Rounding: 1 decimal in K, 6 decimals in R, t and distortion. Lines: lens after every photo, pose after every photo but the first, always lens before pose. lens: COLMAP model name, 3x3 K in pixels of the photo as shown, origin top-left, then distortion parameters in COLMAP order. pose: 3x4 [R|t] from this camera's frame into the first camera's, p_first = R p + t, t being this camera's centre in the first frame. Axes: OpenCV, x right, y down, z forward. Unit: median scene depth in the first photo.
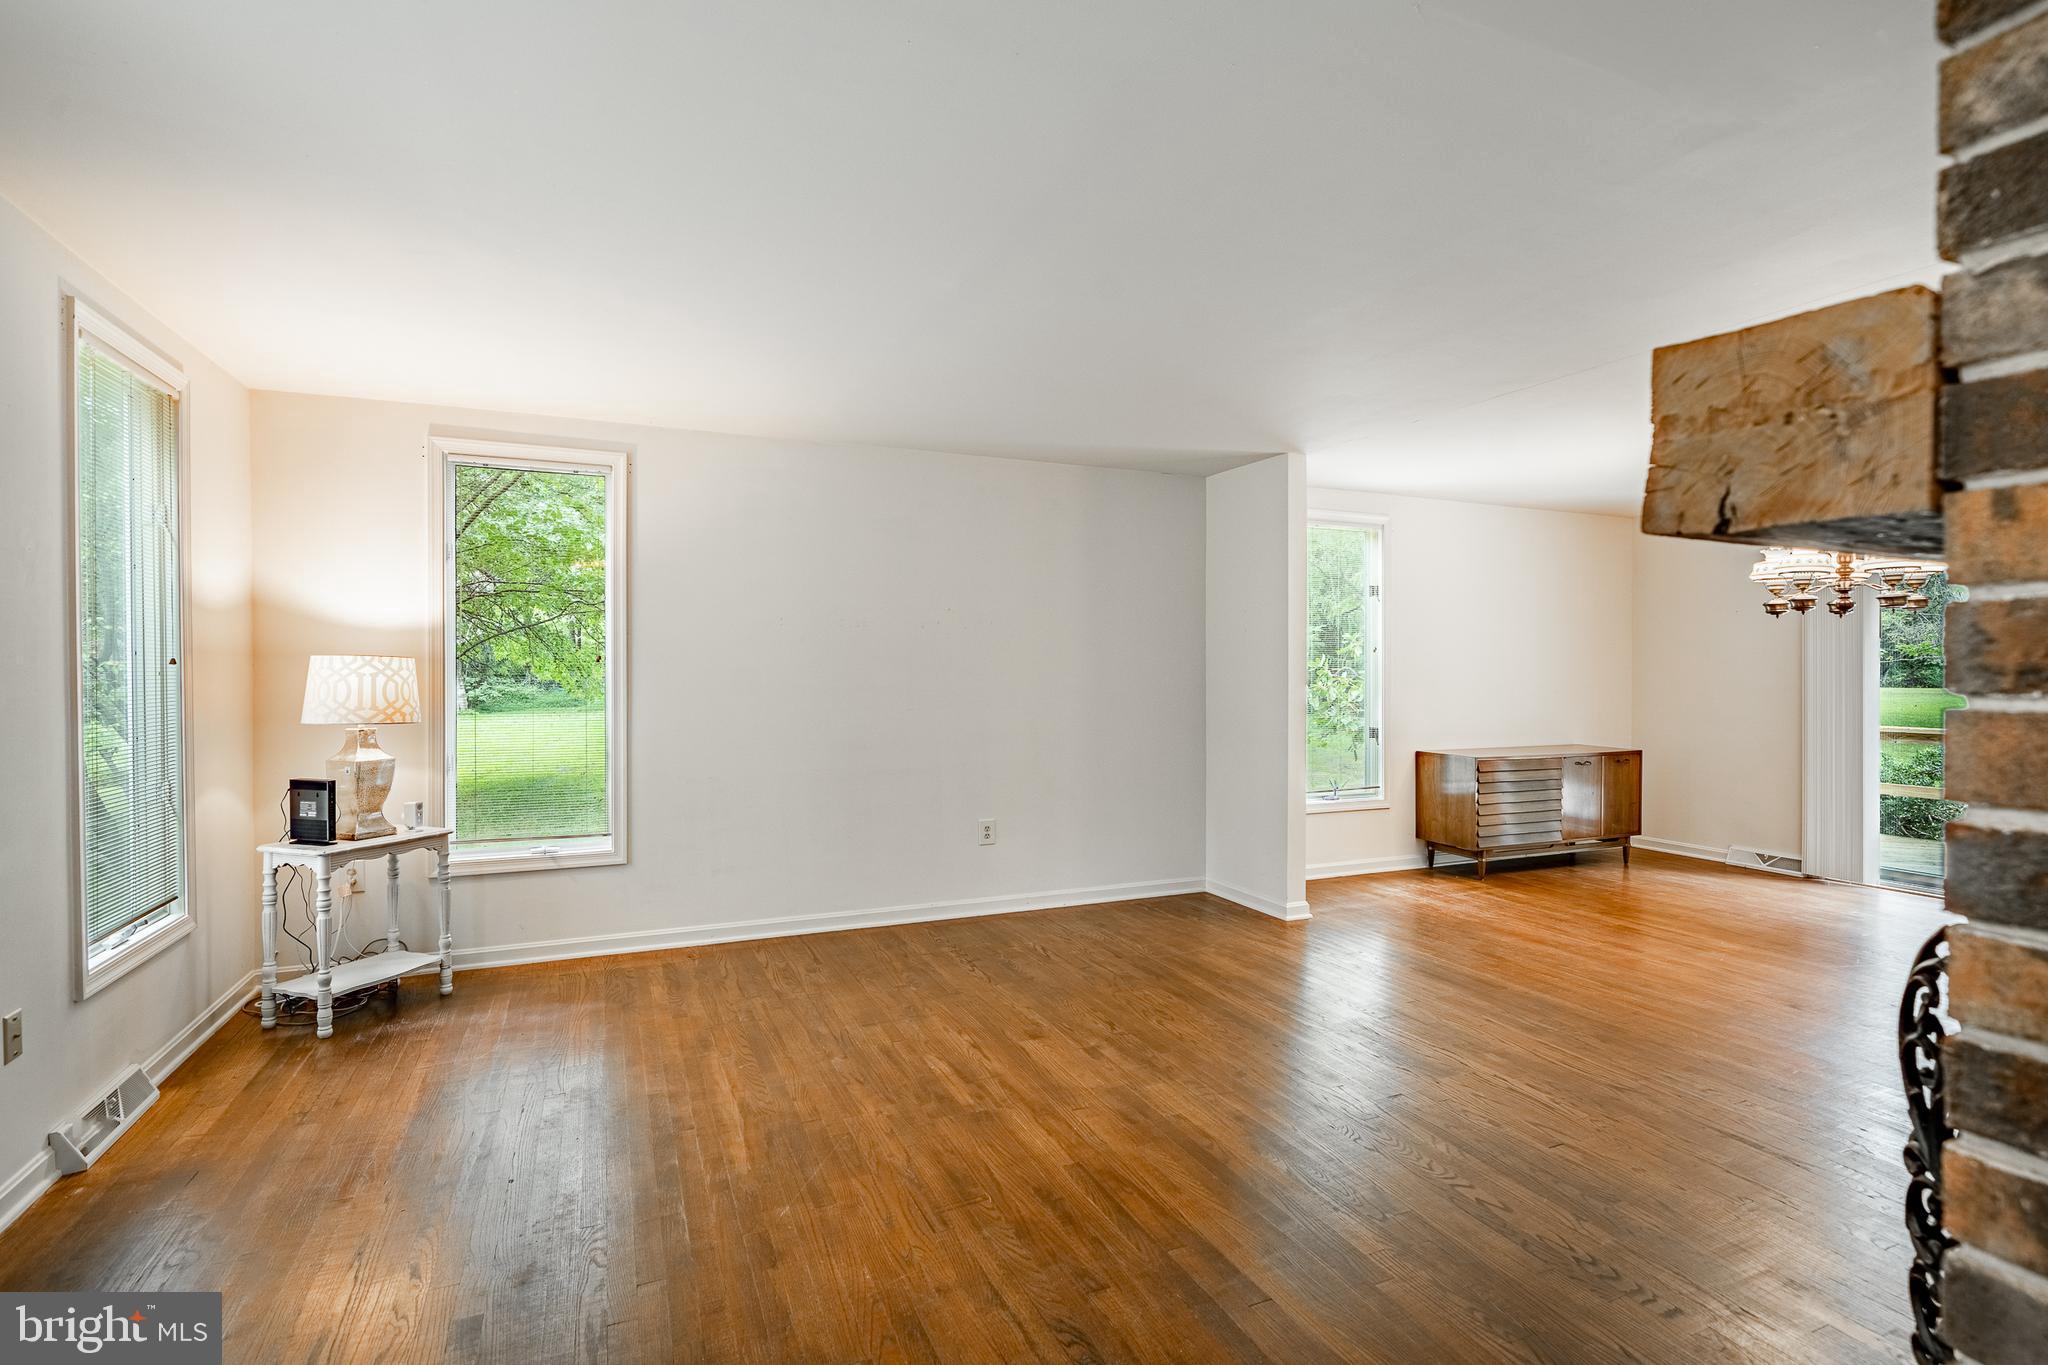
lens RADIAL K [[977.4, 0, 984.1], [0, 977.4, 673.8], [0, 0, 1]] dist [-0.003458, -0.000298]
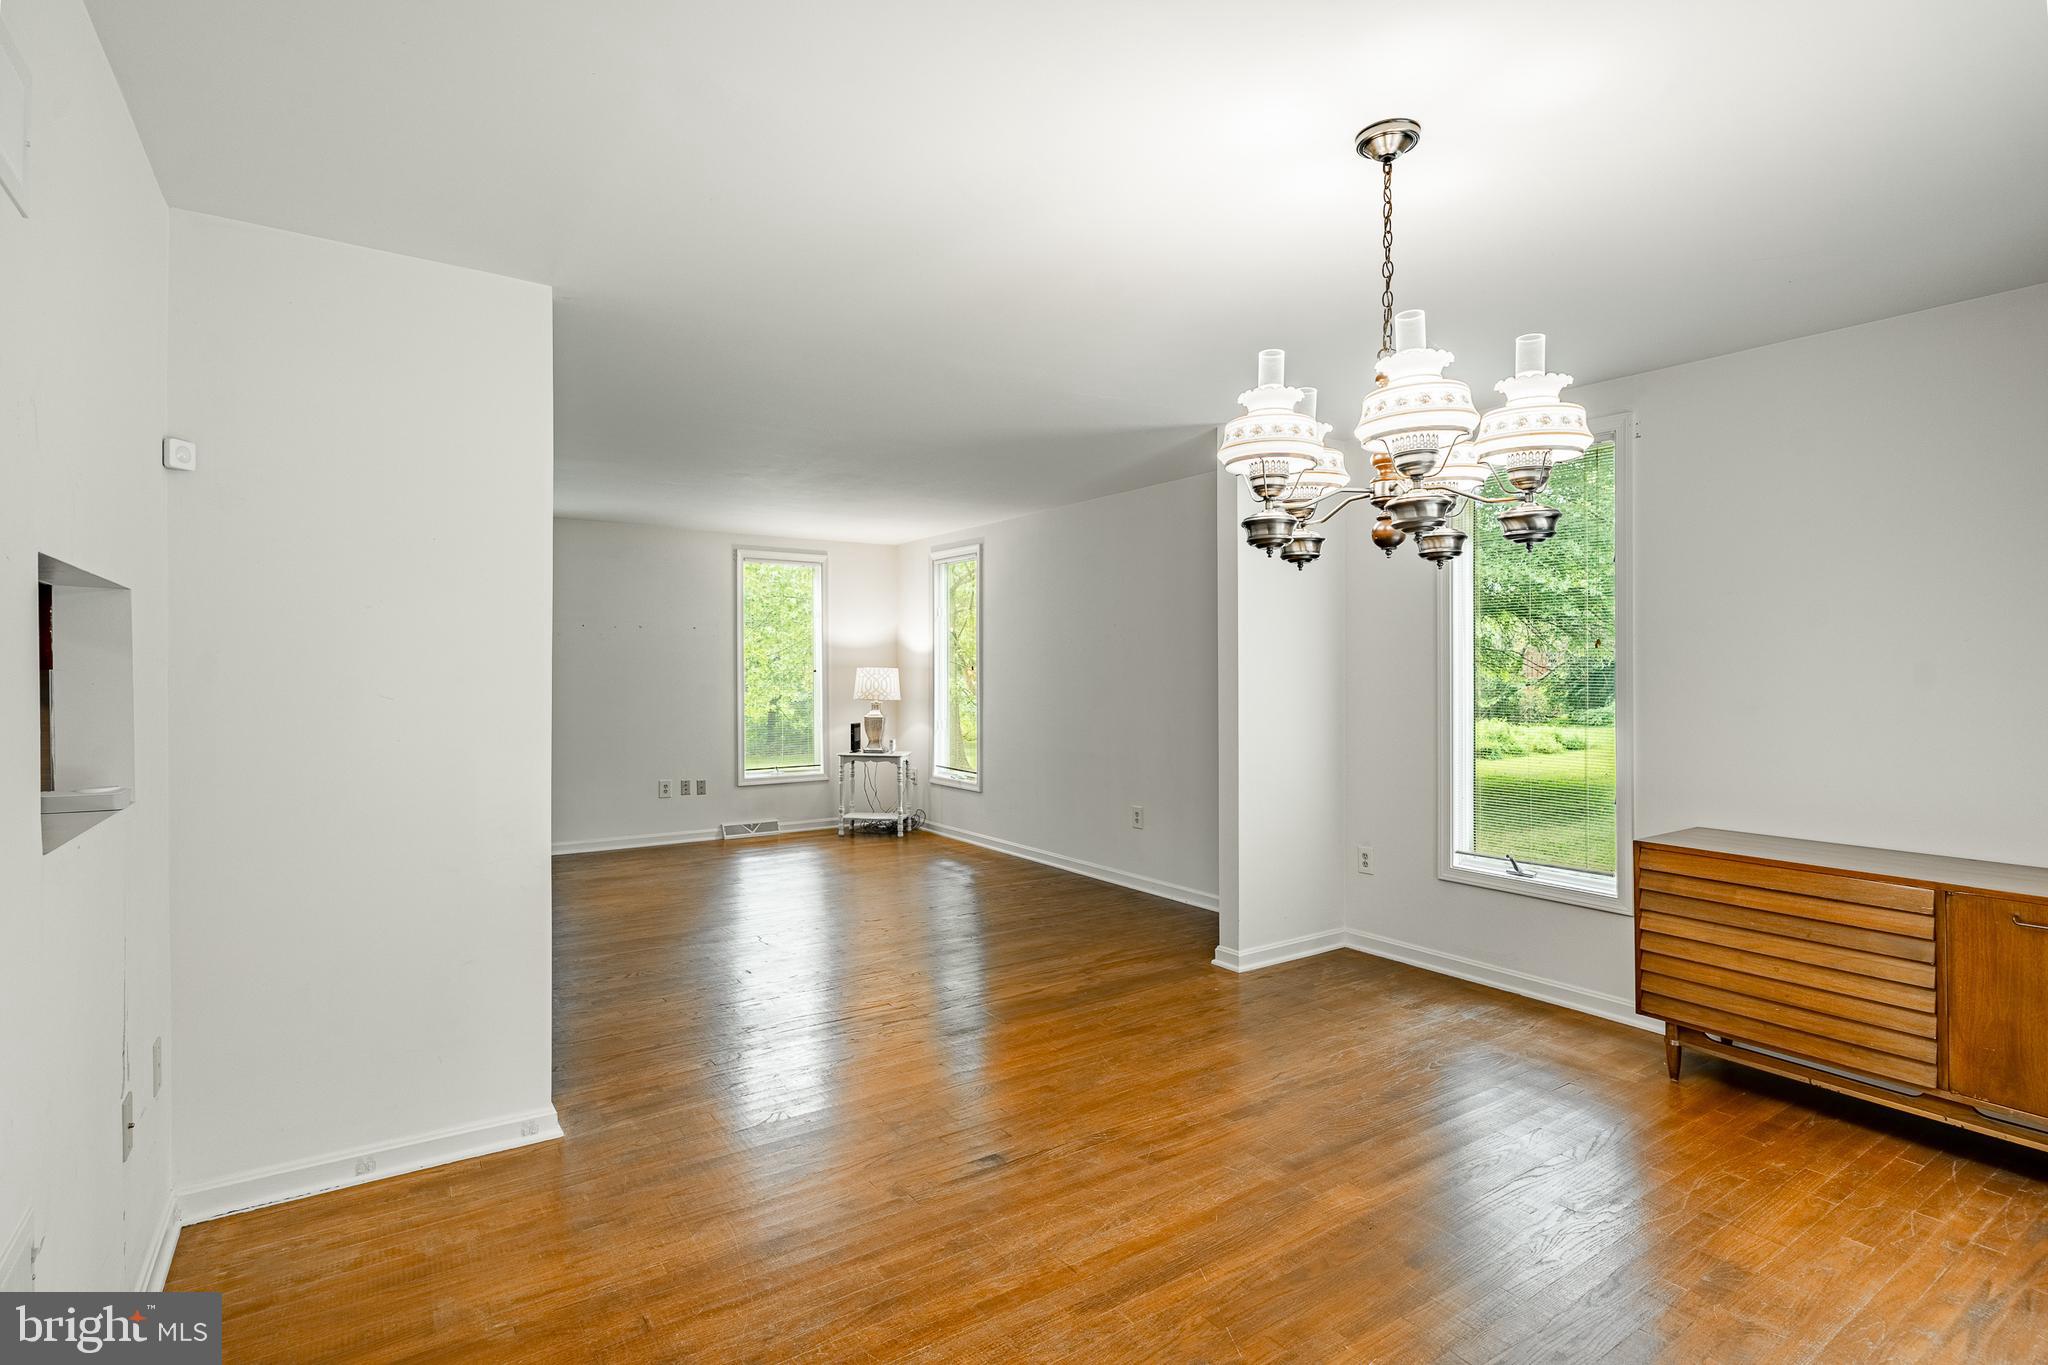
lens RADIAL K [[962.7, 0, 968.4], [0, 962.7, 673.4], [0, 0, 1]] dist [0.004444, -0.000141]
pose [[0.179796, 0.000051, -0.983704, 1.064706], [-0.006410, 0.999979, -0.001120, -0.002070], [0.983683, 0.006507, 0.179792, 0.606412]]
